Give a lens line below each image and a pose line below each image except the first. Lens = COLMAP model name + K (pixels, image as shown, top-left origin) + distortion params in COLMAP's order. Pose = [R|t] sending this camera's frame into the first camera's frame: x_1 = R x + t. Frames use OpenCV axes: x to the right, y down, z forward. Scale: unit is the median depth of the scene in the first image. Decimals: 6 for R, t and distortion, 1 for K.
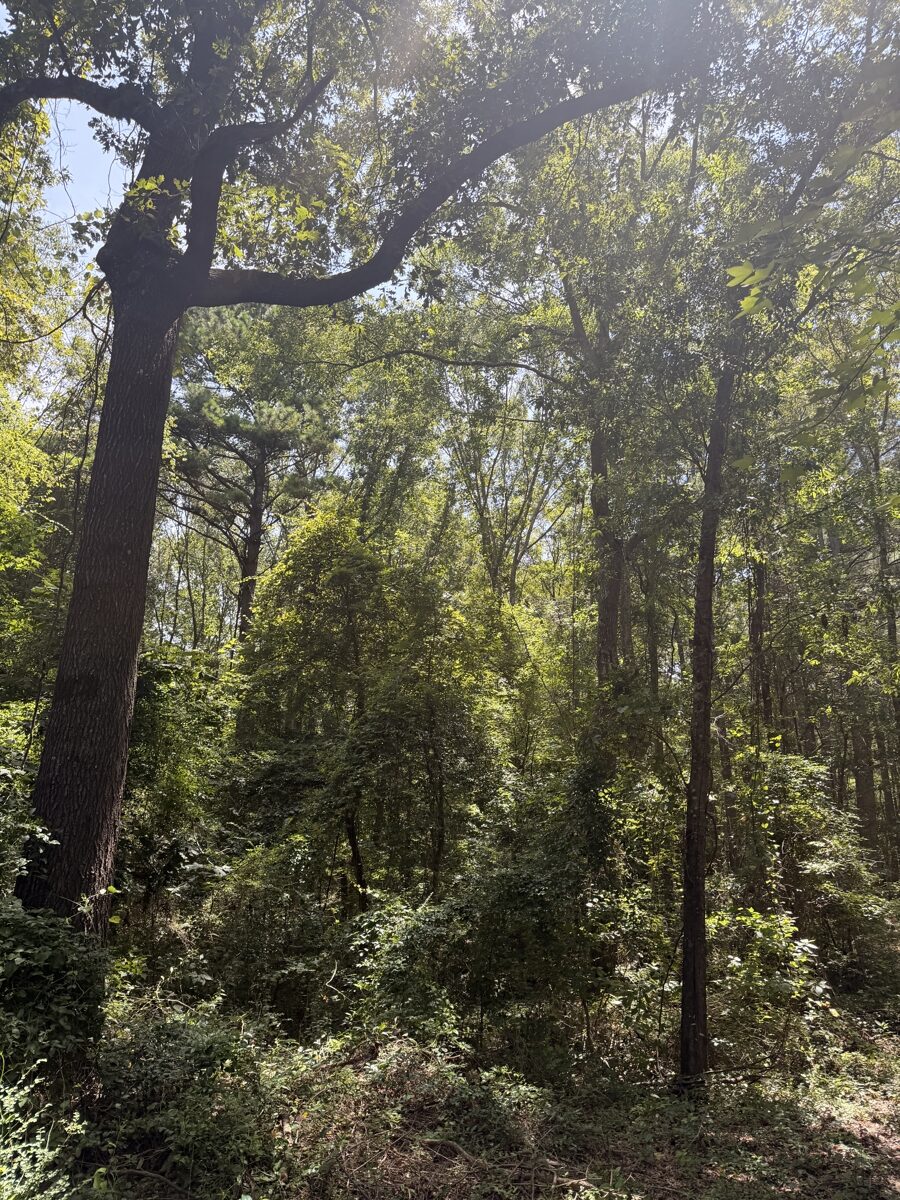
lens RADIAL K [[860.8, 0, 450.9], [0, 860.8, 592.9], [0, 0, 1]] dist [0.030744, -0.025094]
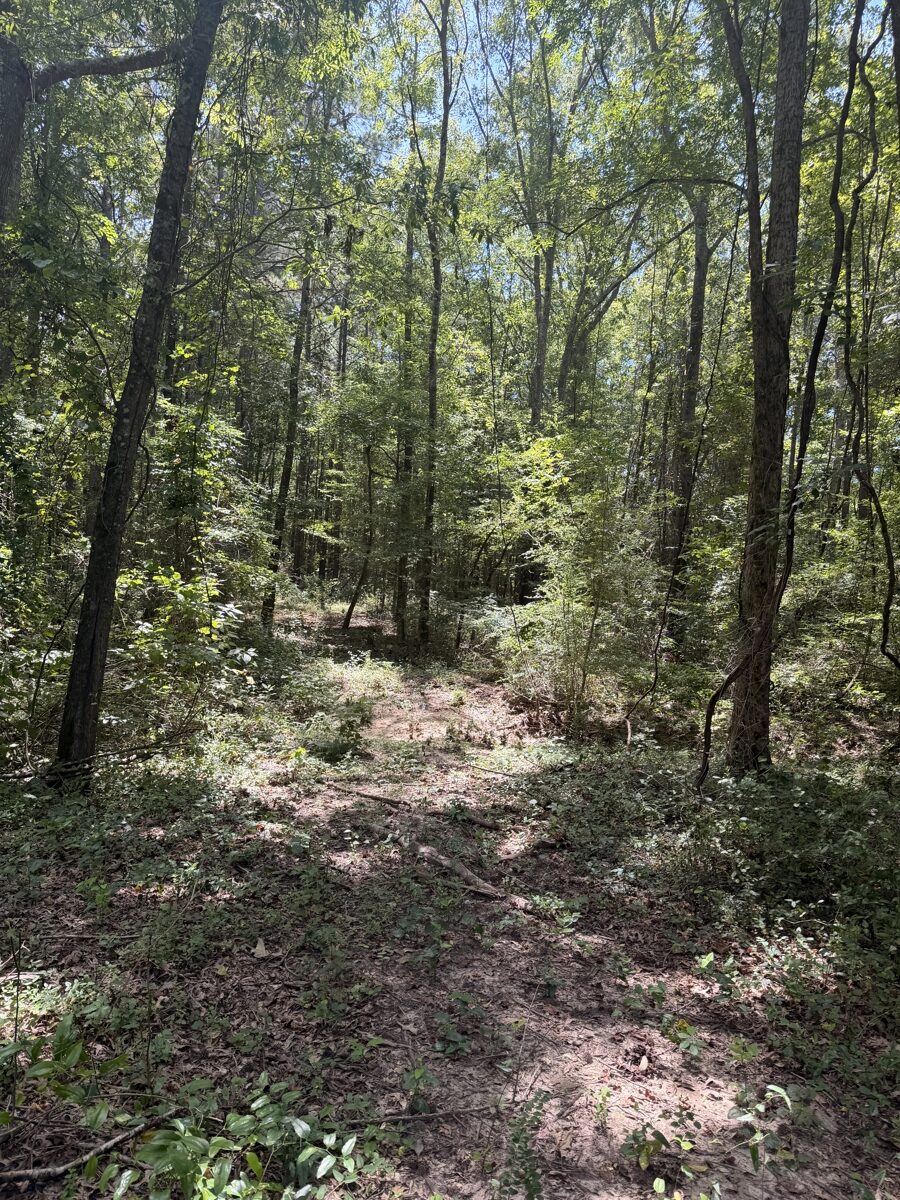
lens RADIAL K [[860.8, 0, 450.9], [0, 860.8, 592.9], [0, 0, 1]] dist [0.030744, -0.025094]
pose [[0.752995, 0.030232, 0.657331, 0.014658], [-0.258545, 0.932199, 0.253298, 0.118445], [-0.605105, -0.360682, 0.709758, 0.270541]]
